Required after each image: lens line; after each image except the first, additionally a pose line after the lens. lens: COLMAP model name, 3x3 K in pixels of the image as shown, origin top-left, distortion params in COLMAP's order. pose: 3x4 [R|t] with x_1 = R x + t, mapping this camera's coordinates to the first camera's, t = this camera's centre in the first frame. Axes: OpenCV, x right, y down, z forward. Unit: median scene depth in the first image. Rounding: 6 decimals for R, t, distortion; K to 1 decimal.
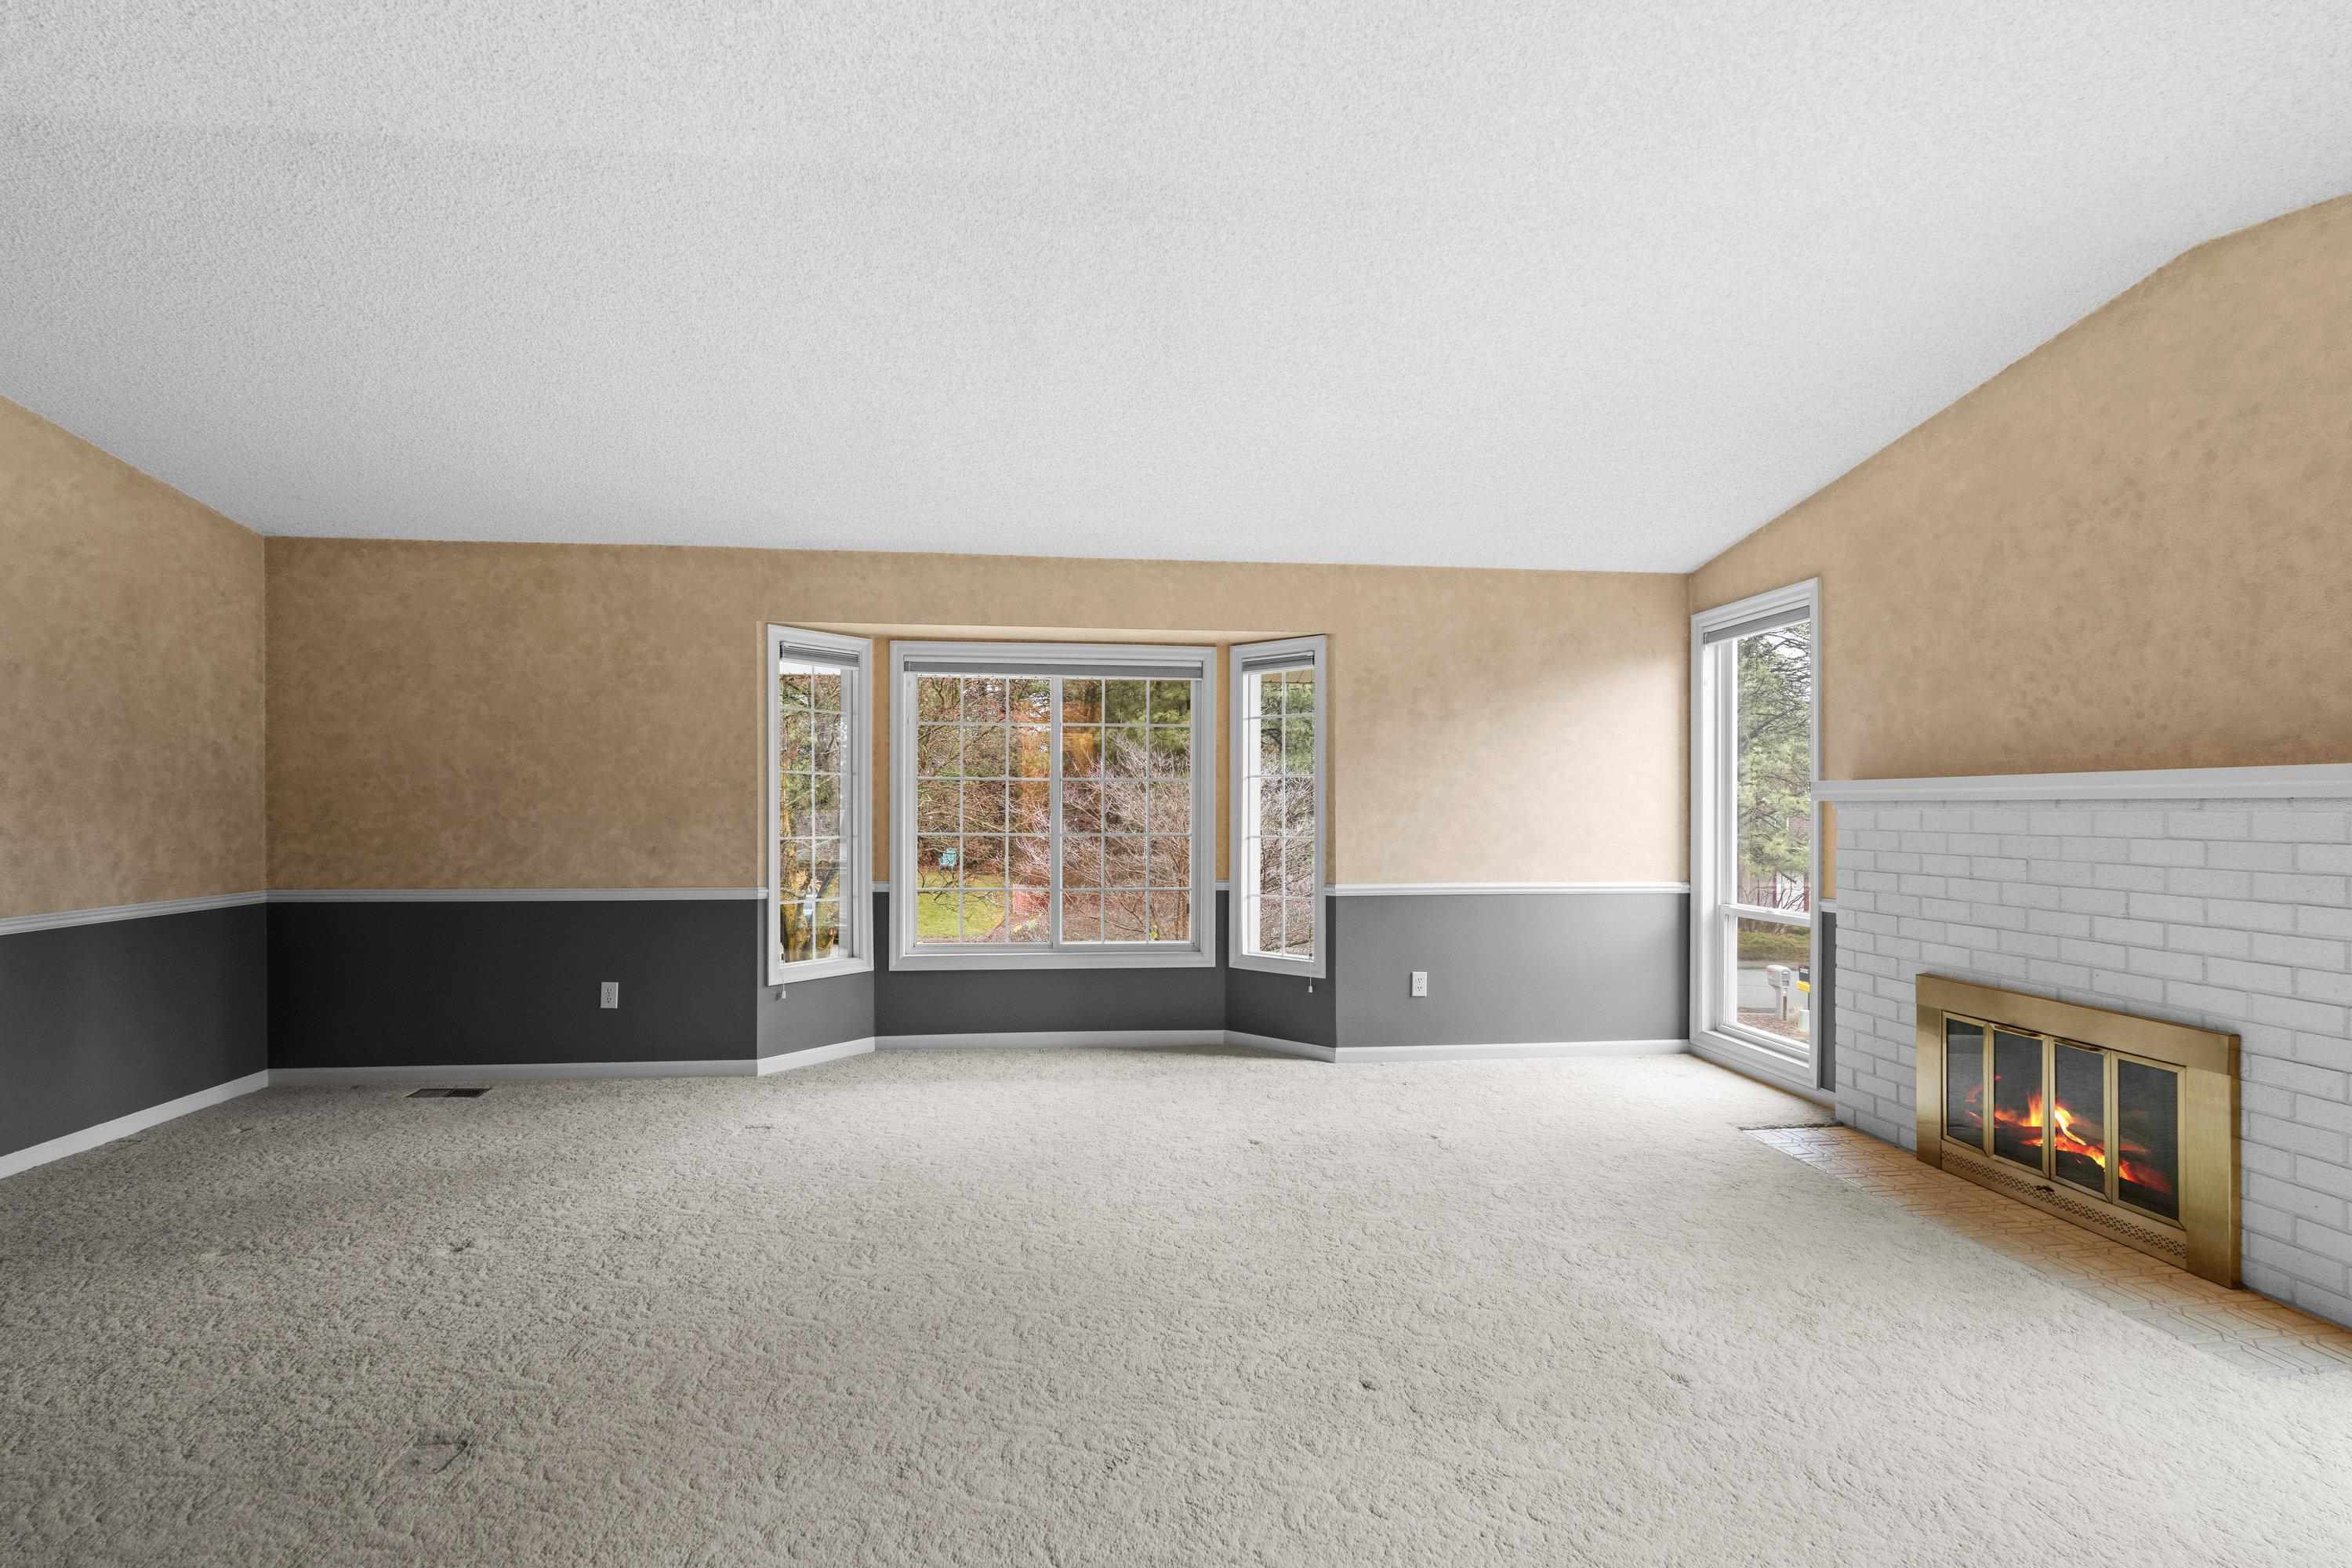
lens RADIAL K [[1033.4, 0, 1178.1], [0, 1033.4, 797.0], [0, 0, 1]] dist [-0.005285, -0.000061]
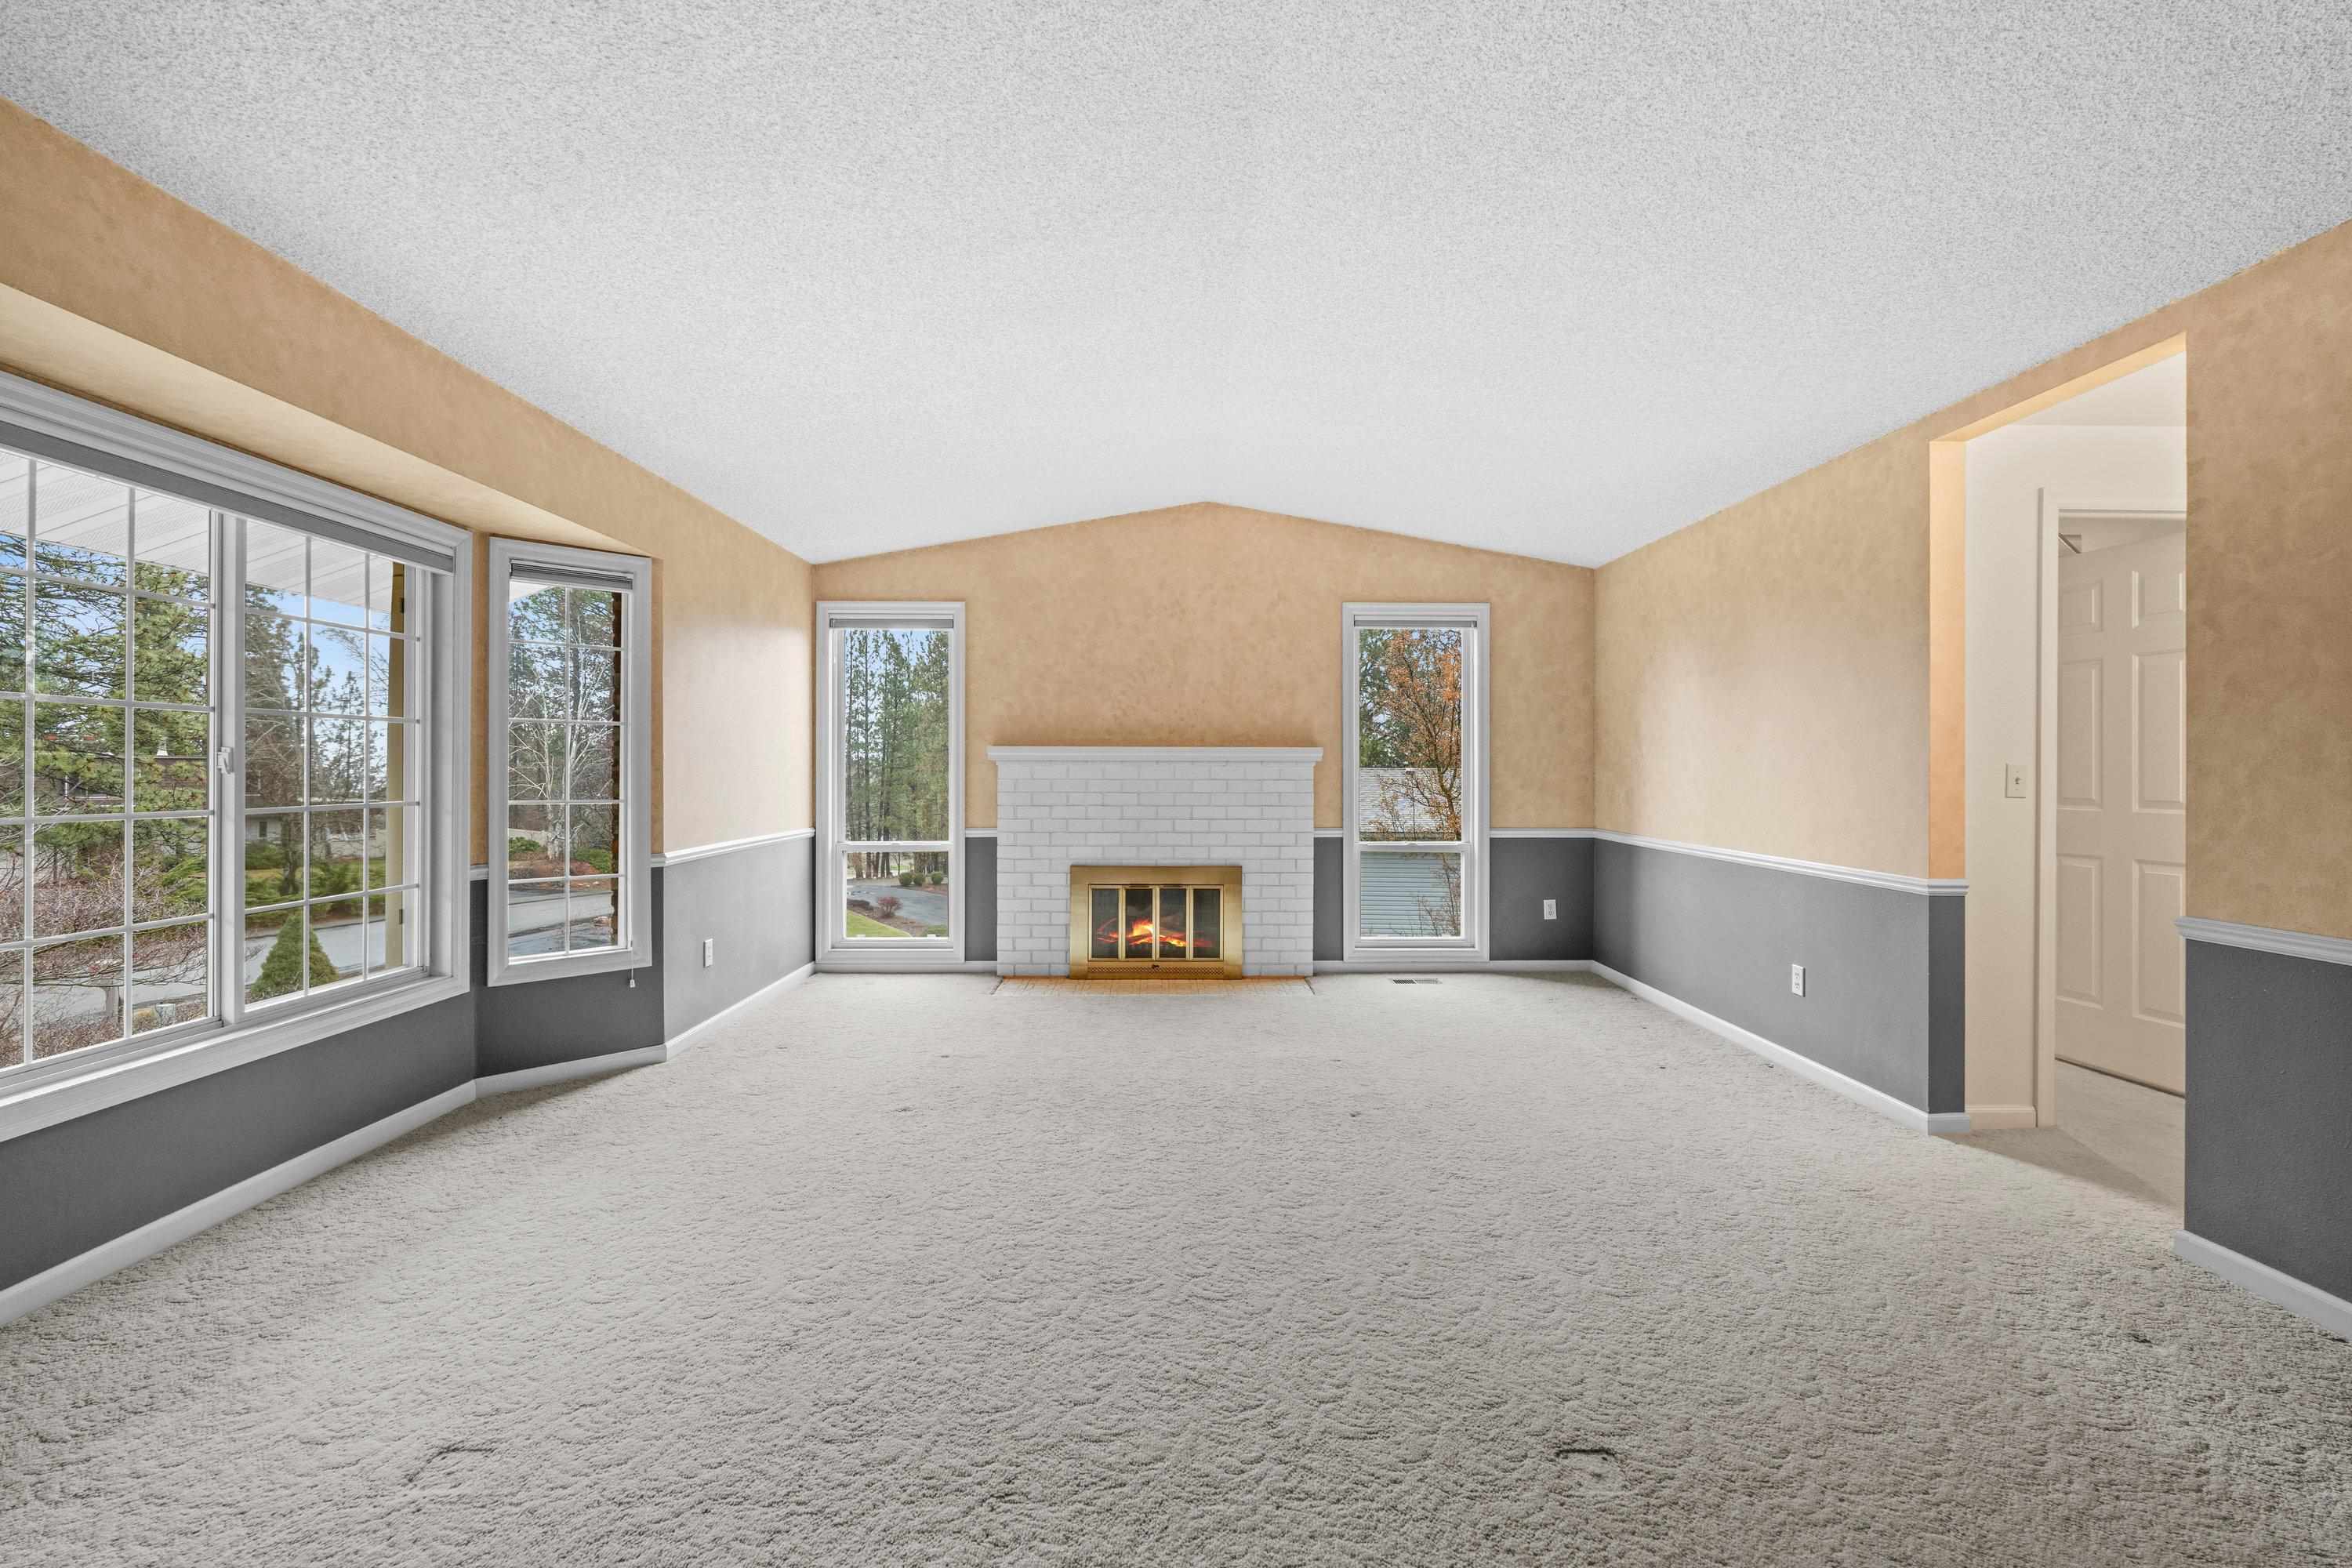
lens RADIAL K [[1018.2, 0, 1177.0], [0, 1018.2, 755.0], [0, 0, 1]] dist [-0.003175, 0.000172]
pose [[0.097942, 0.010589, 0.995136, -0.703722], [-0.012192, 0.999881, -0.009439, 0.006695], [-0.995117, -0.011208, 0.098060, 0.540210]]
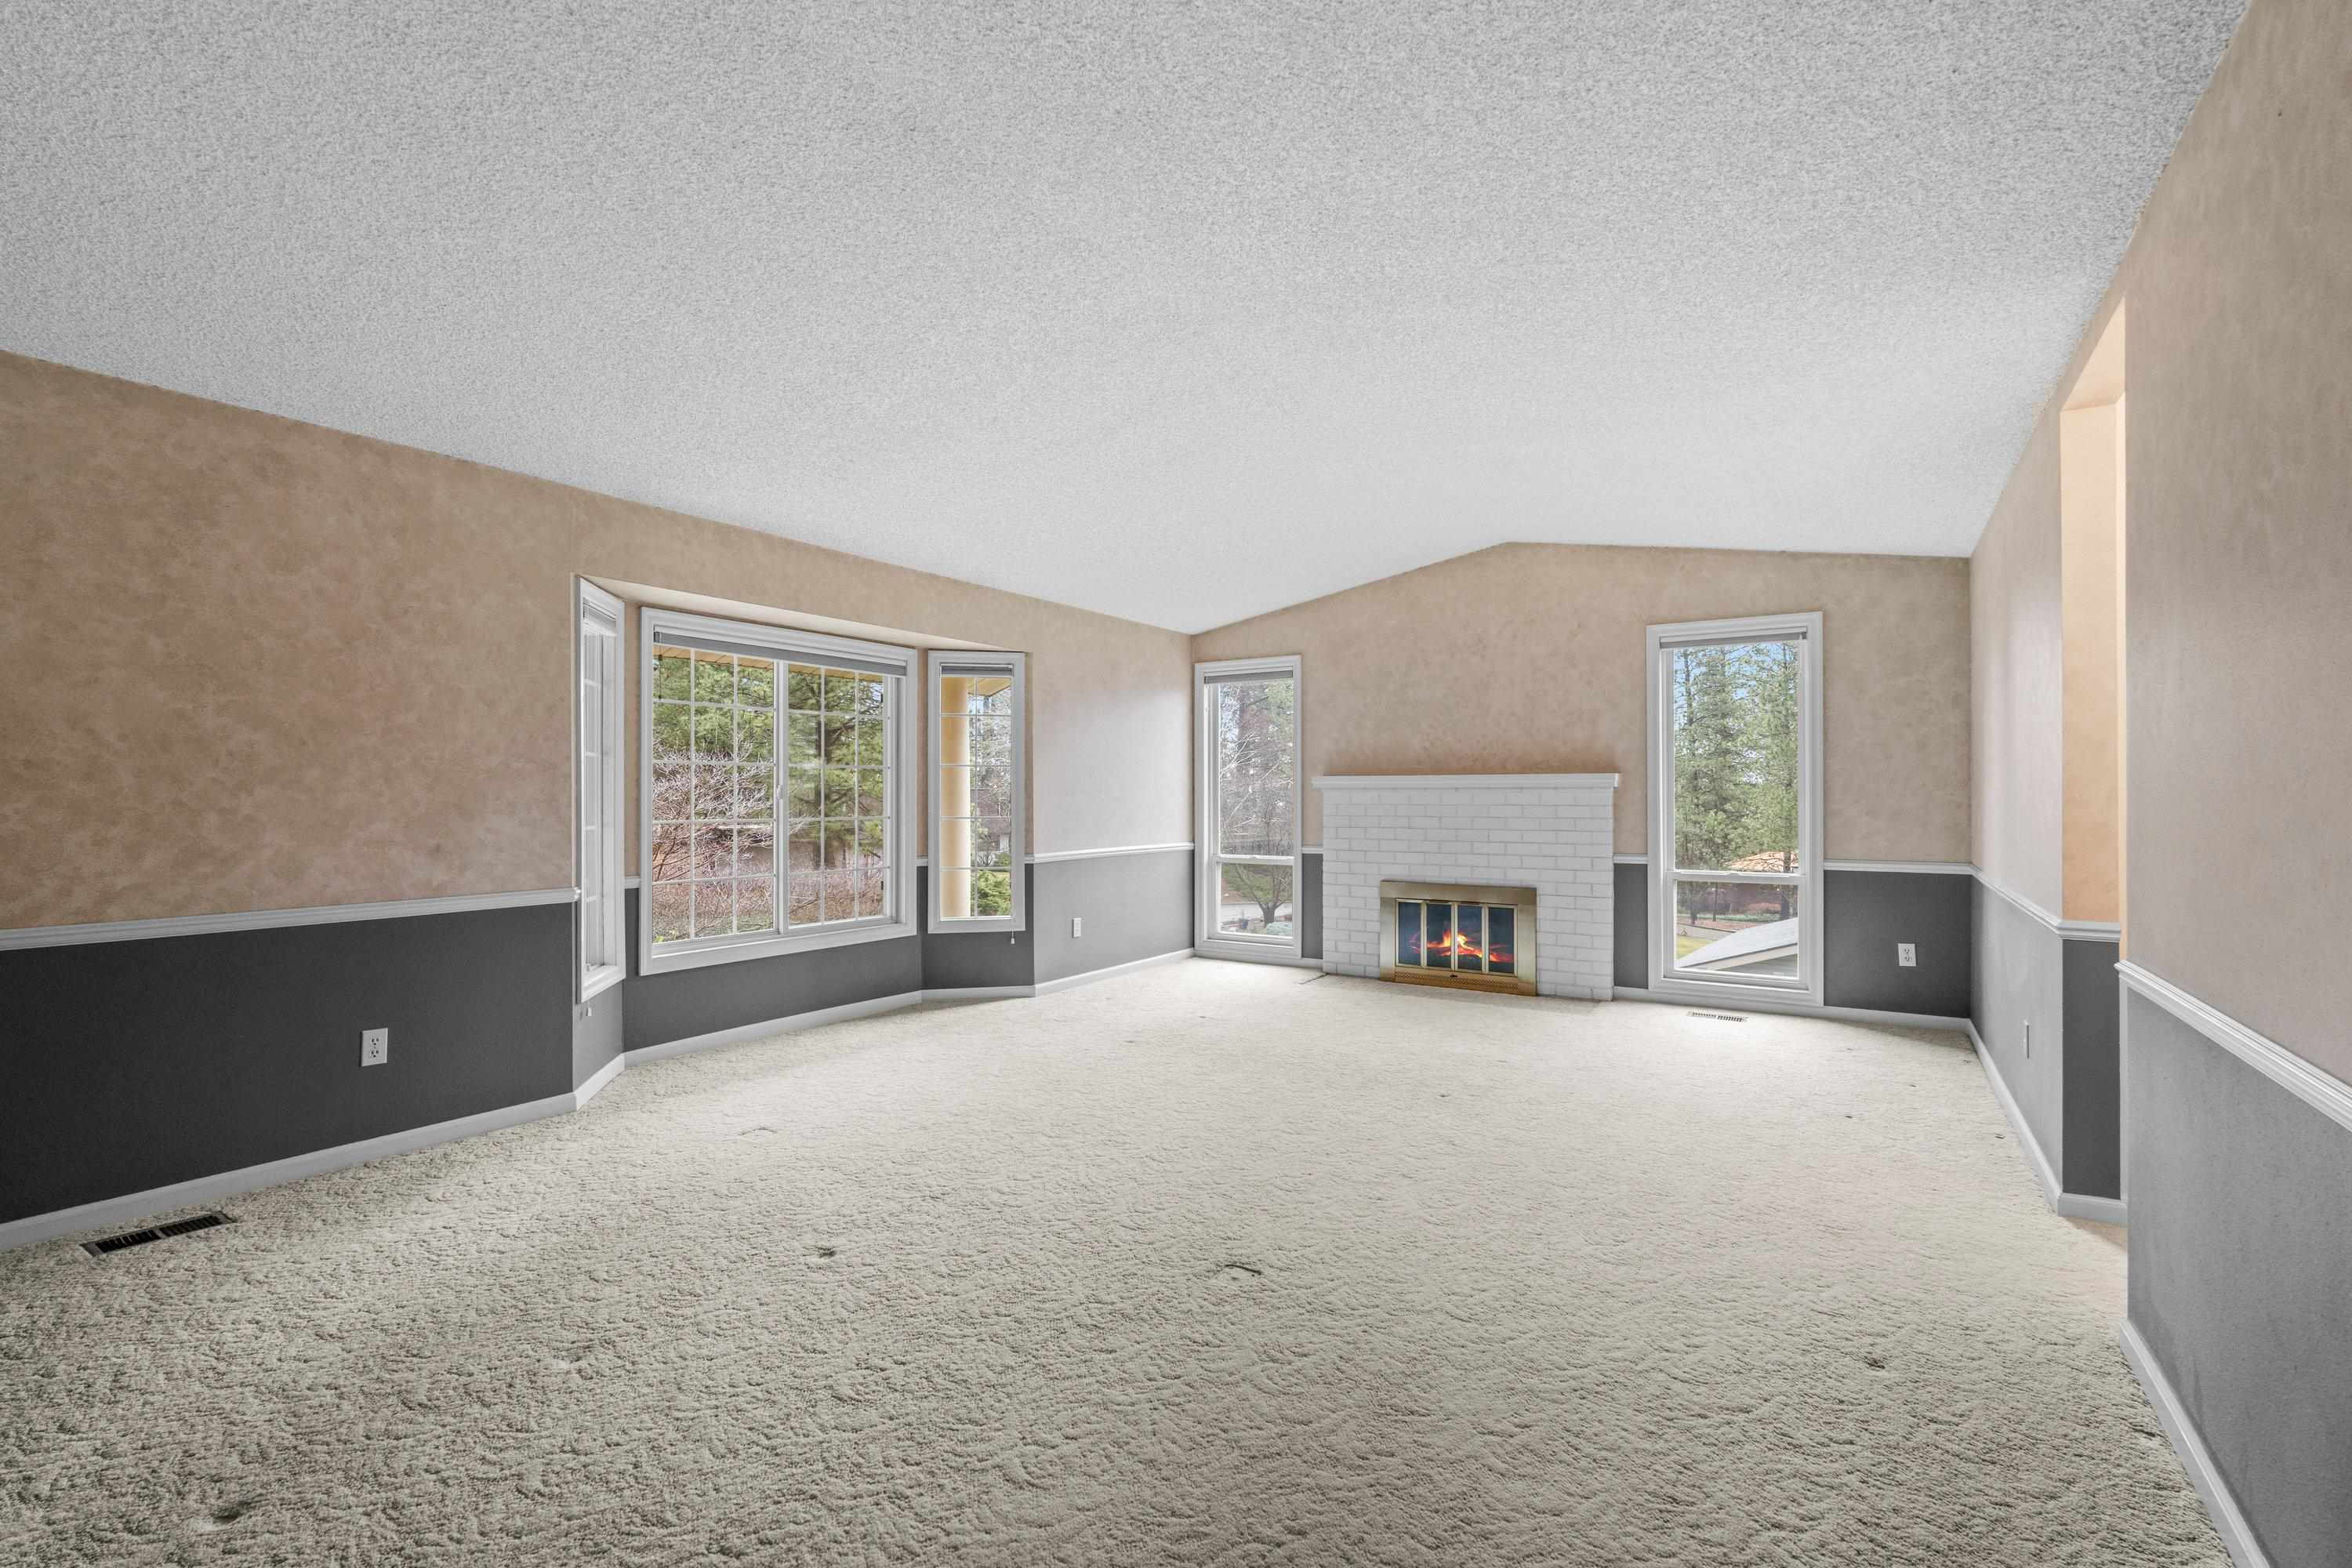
lens RADIAL K [[1030.5, 0, 1180.6], [0, 1030.5, 771.5], [0, 0, 1]] dist [-0.003276, 0.000220]
pose [[0.630437, 0.014167, 0.776111, -0.766058], [-0.005342, 0.999889, -0.013912, 0.001665], [-0.776222, 0.004625, 0.630443, 0.085562]]
